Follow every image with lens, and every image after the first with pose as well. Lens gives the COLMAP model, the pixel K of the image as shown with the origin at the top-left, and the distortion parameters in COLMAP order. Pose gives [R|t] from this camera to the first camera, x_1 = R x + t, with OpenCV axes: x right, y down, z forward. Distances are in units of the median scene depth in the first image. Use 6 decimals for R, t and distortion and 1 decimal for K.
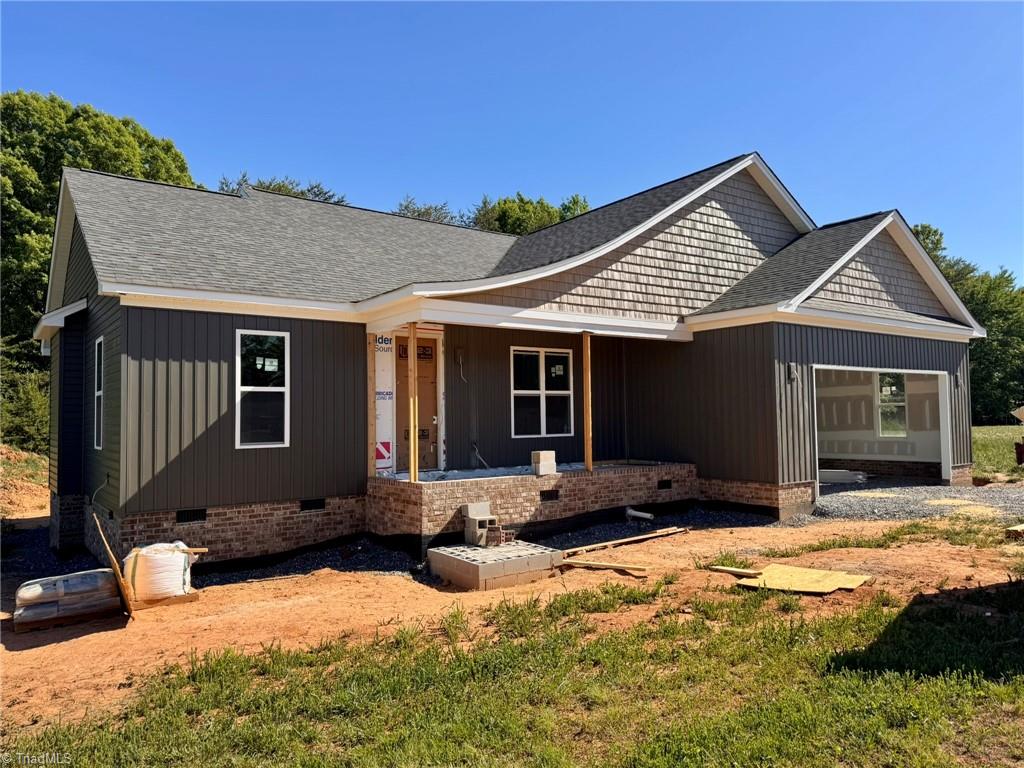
lens RADIAL K [[721.1, 0, 513.1], [0, 721.1, 384.7], [0, 0, 1]] dist [0.077361, -0.004380]
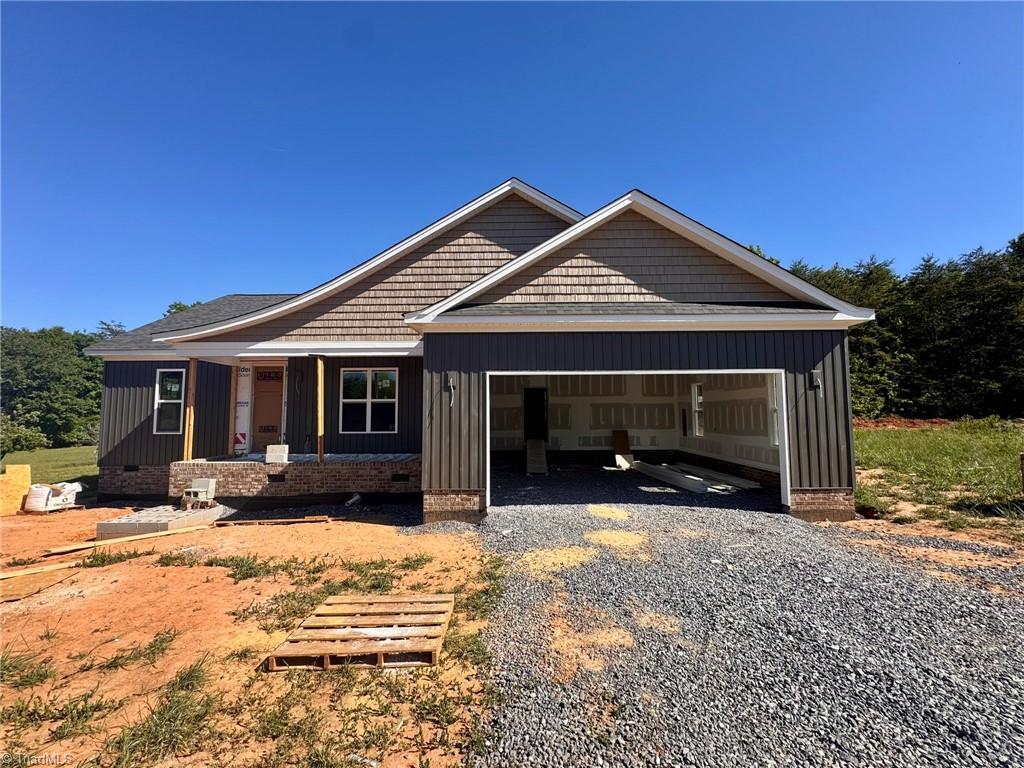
lens RADIAL K [[407.5, 0, 511.8], [0, 407.5, 384.4], [0, 0, 1]] dist [0.012030, -0.000109]
pose [[0.796079, -0.029026, -0.604496, 0.844530], [0.019492, 0.999561, -0.022326, 0.003191], [0.604879, 0.005991, 0.796295, 0.636174]]
